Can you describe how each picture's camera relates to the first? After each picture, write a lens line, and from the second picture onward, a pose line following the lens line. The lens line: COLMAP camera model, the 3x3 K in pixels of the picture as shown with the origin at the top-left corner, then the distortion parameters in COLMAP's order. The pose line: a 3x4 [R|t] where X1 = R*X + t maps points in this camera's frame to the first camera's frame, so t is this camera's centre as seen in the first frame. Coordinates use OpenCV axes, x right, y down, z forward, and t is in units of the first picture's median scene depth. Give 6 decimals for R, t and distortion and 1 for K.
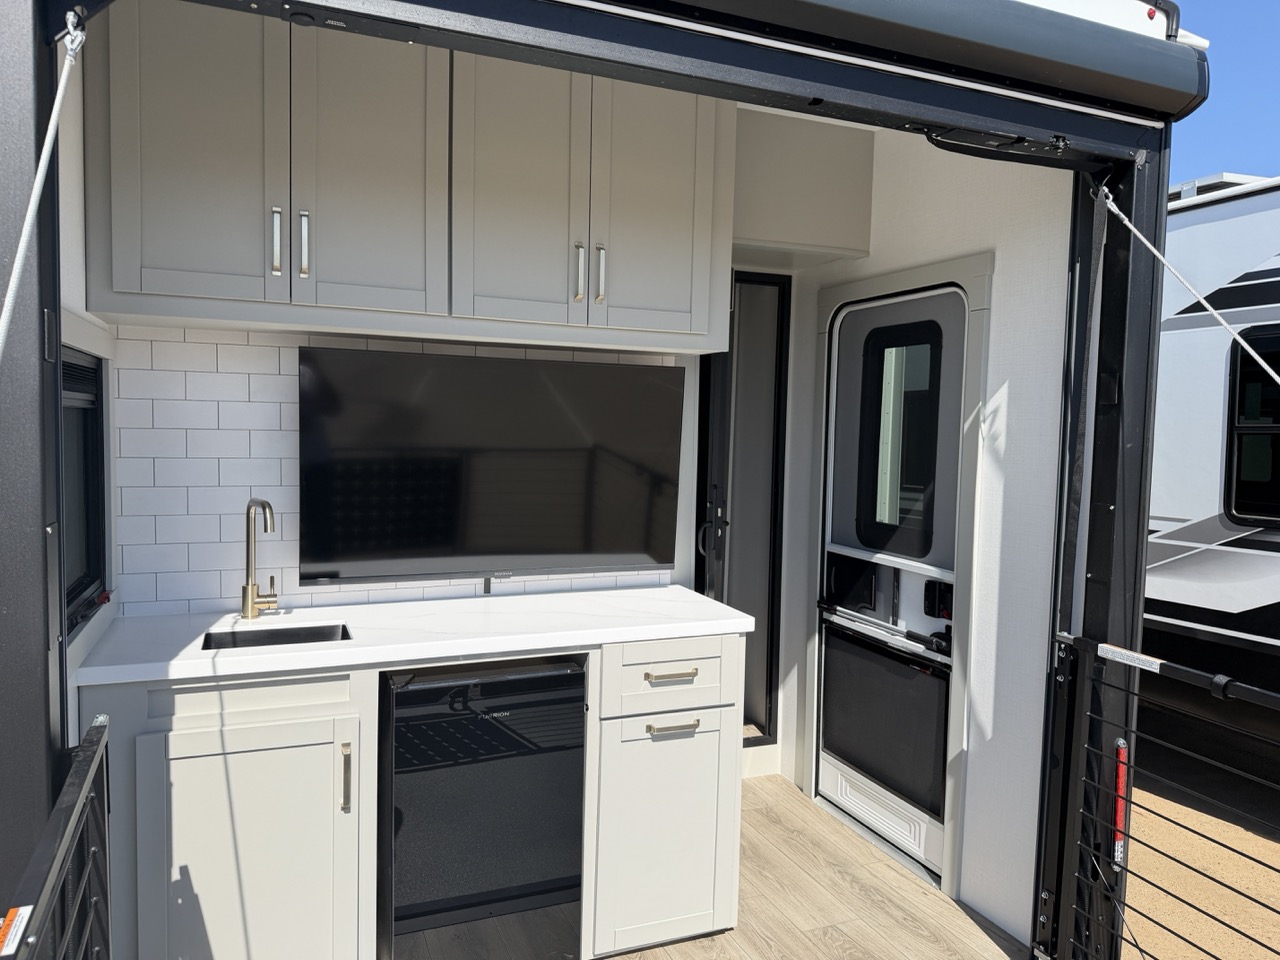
lens RADIAL K [[904.6, 0, 669.6], [0, 904.6, 489.1], [0, 0, 1]] dist [0.057380, -0.076569]
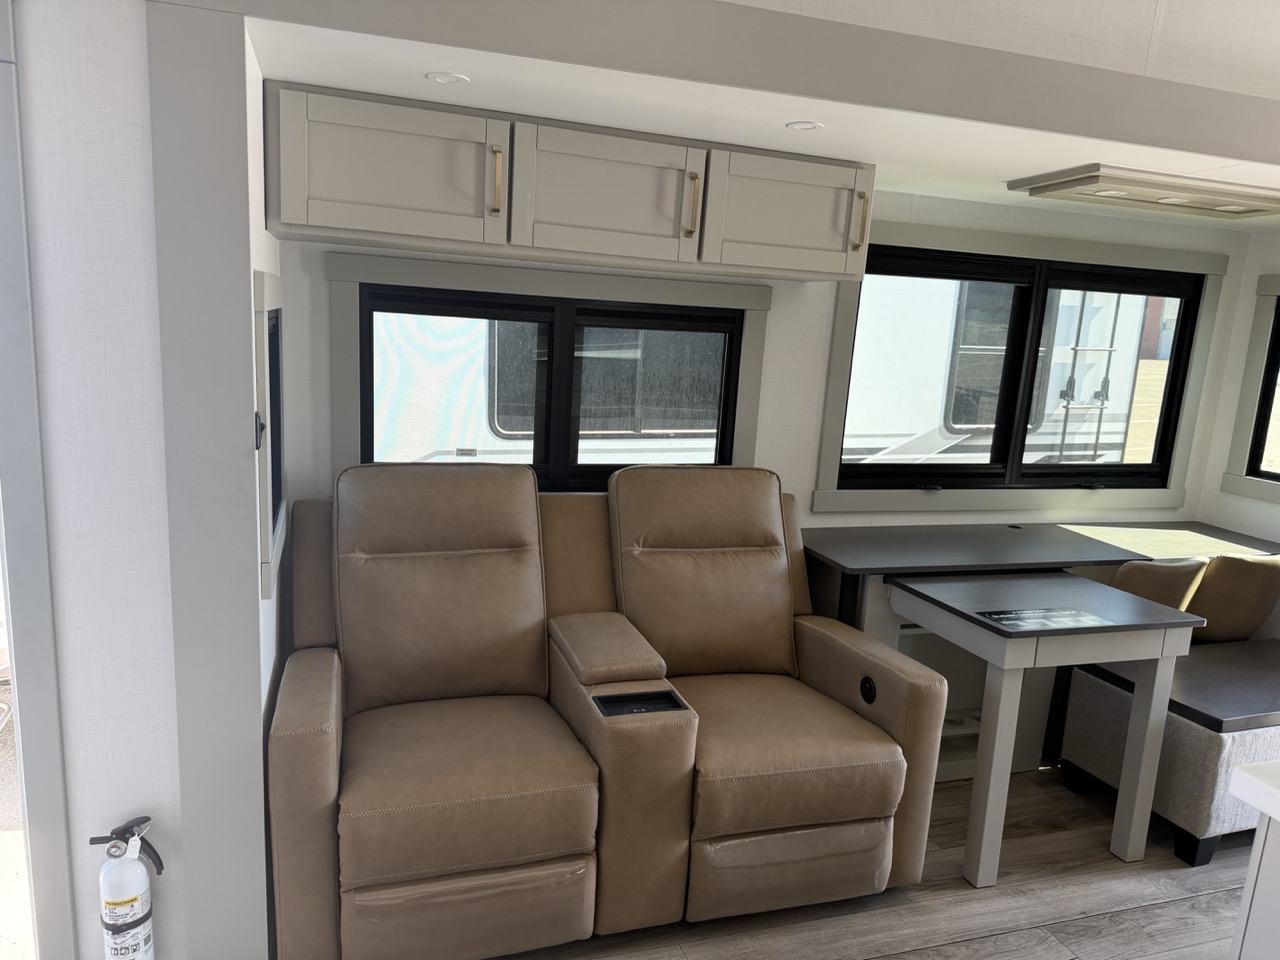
lens RADIAL K [[904.6, 0, 644.0], [0, 904.6, 490.7], [0, 0, 1]] dist [0.057380, -0.076569]
pose [[0.111076, -0.211539, 0.971037, -1.086170], [0.017006, 0.977345, 0.210968, -0.277163], [-0.993666, -0.006920, 0.112157, 2.499394]]
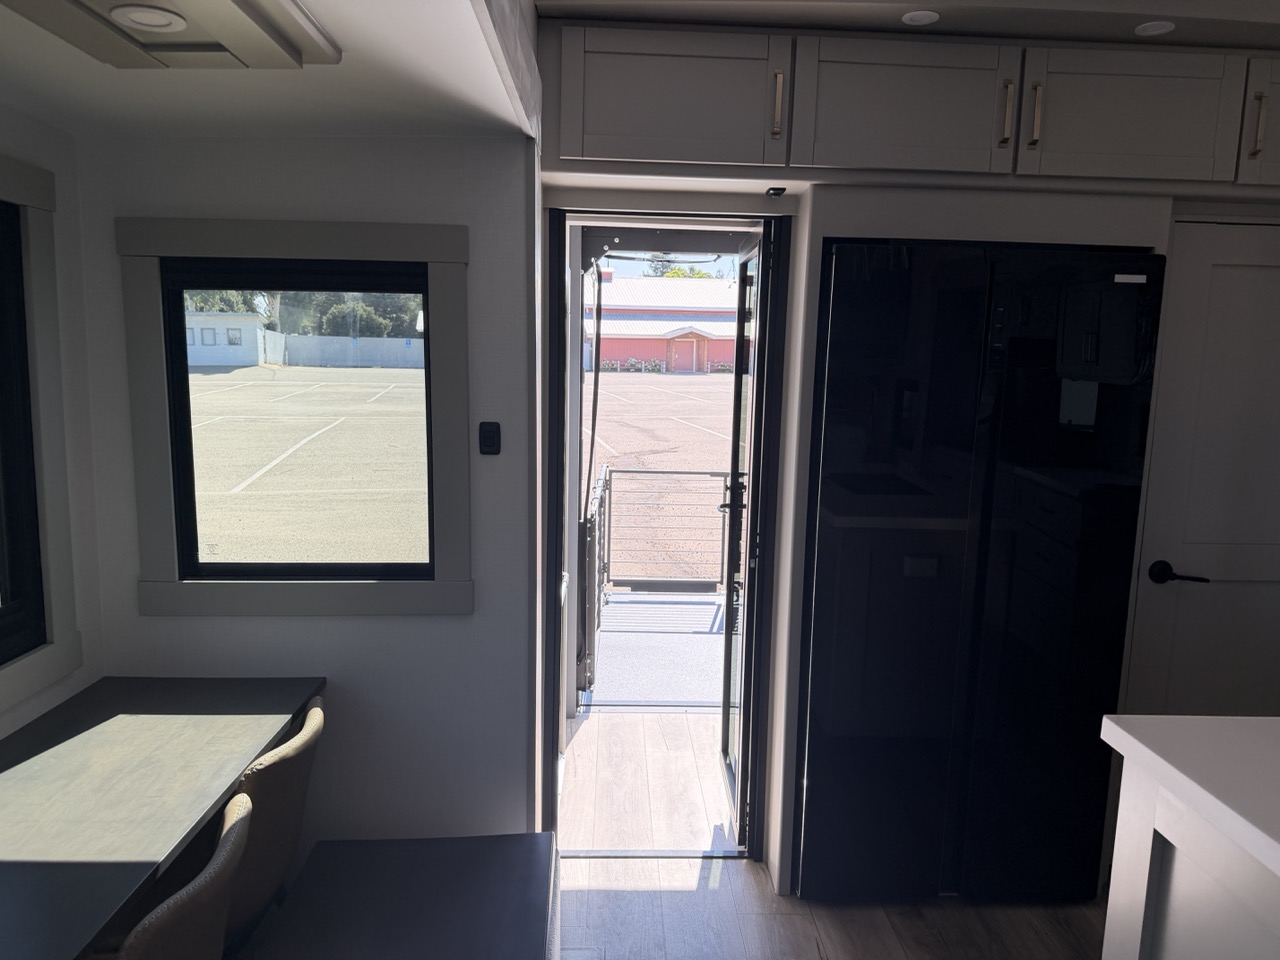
lens RADIAL K [[904.6, 0, 651.1], [0, 904.6, 488.5], [0, 0, 1]] dist [0.057380, -0.076569]
pose [[-0.920357, -0.100460, 0.377956, -0.305584], [-0.017099, 0.975856, 0.217744, -0.242799], [-0.390705, 0.193940, -0.899854, 2.280923]]
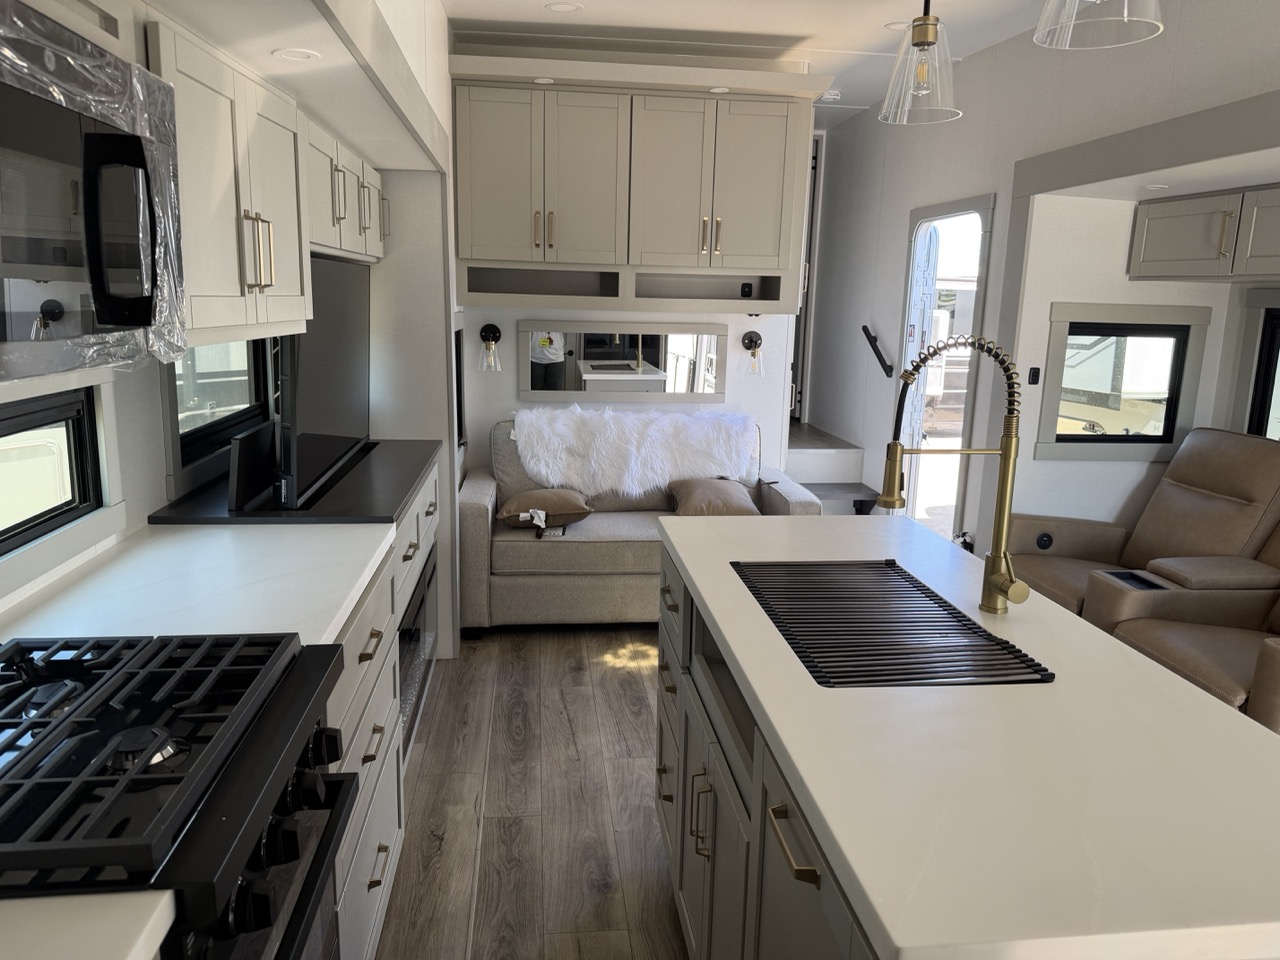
lens RADIAL K [[904.6, 0, 638.5], [0, 904.6, 495.3], [0, 0, 1]] dist [0.057380, -0.076569]
pose [[0.948632, 0.062269, -0.310193, -0.592143], [-0.020420, 0.990446, 0.136378, -0.180124], [0.315721, -0.123039, 0.940841, 1.248469]]
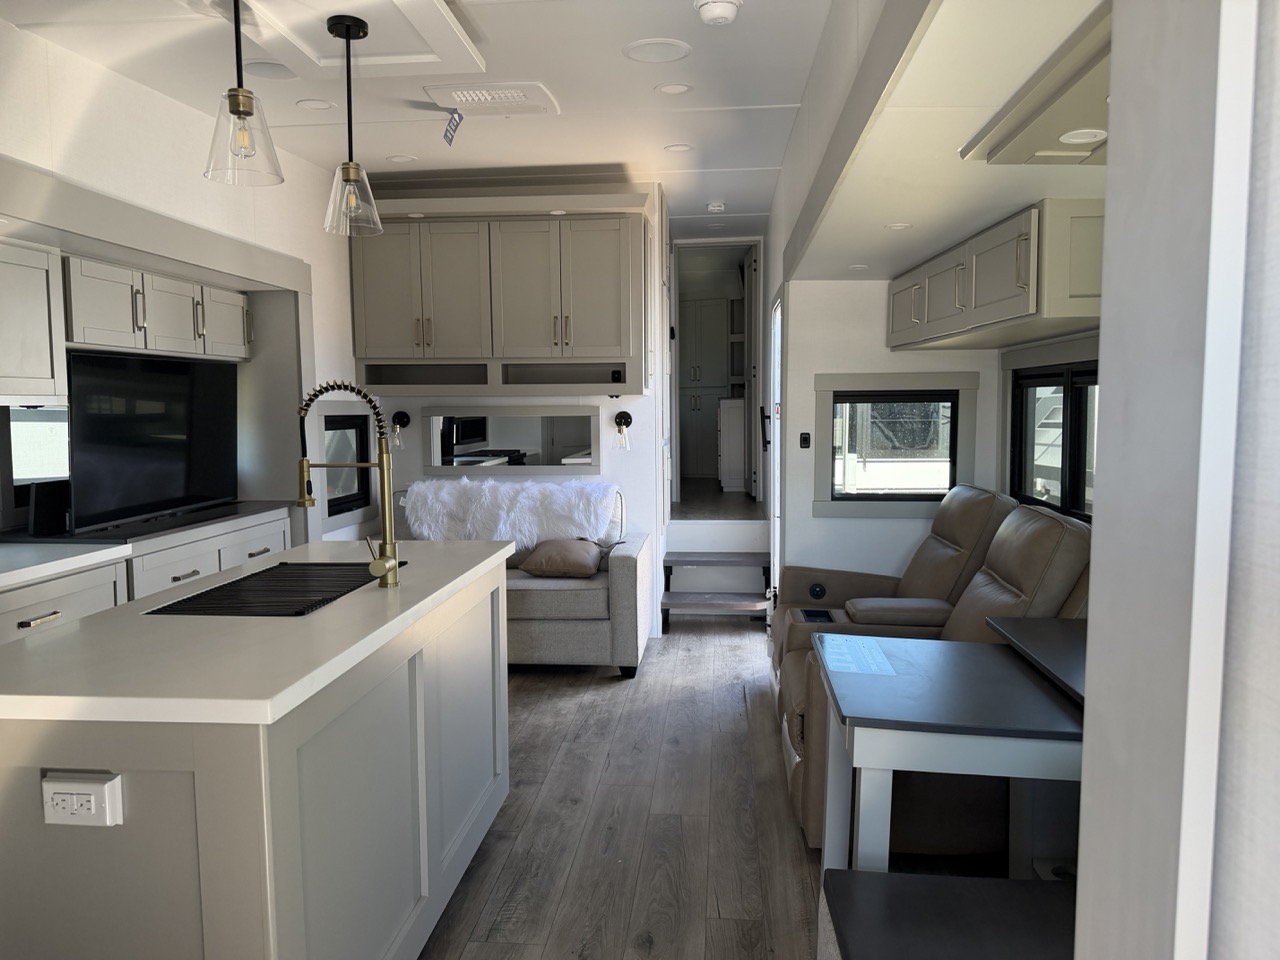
lens RADIAL K [[904.6, 0, 640.0], [0, 904.6, 481.8], [0, 0, 1]] dist [0.057380, -0.076569]
pose [[0.862594, 0.009200, -0.505812, 0.102972], [-0.006066, 0.999951, 0.007842, -0.120191], [0.505860, -0.003696, 0.862608, 1.319431]]
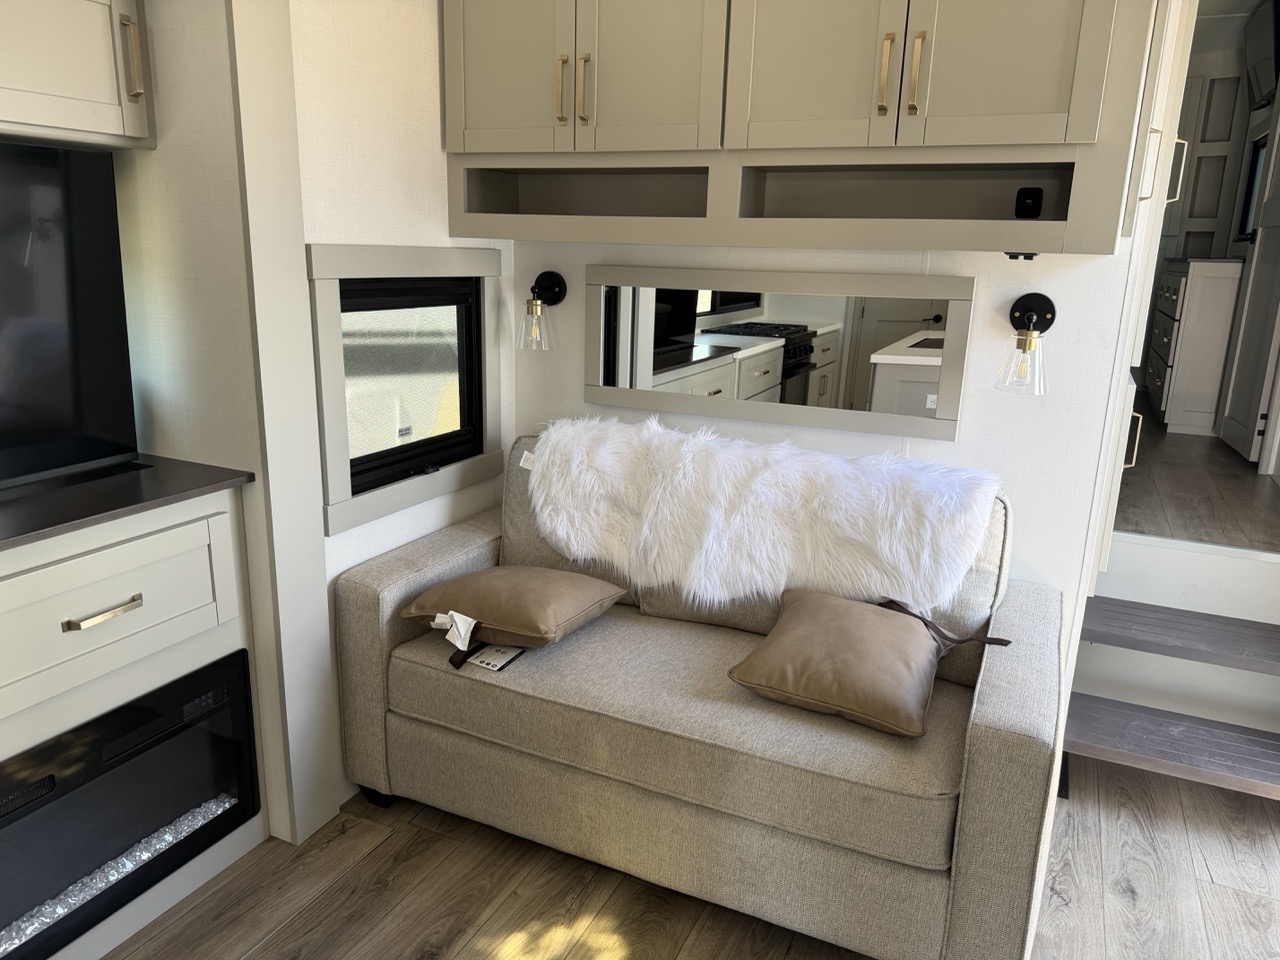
lens RADIAL K [[904.6, 0, 629.9], [0, 904.6, 479.1], [0, 0, 1]] dist [0.057380, -0.076569]
pose [[0.638285, 0.182200, -0.747928, -0.537571], [-0.065701, 0.980935, 0.182893, -0.223431], [0.766992, -0.067599, 0.638086, 2.223920]]
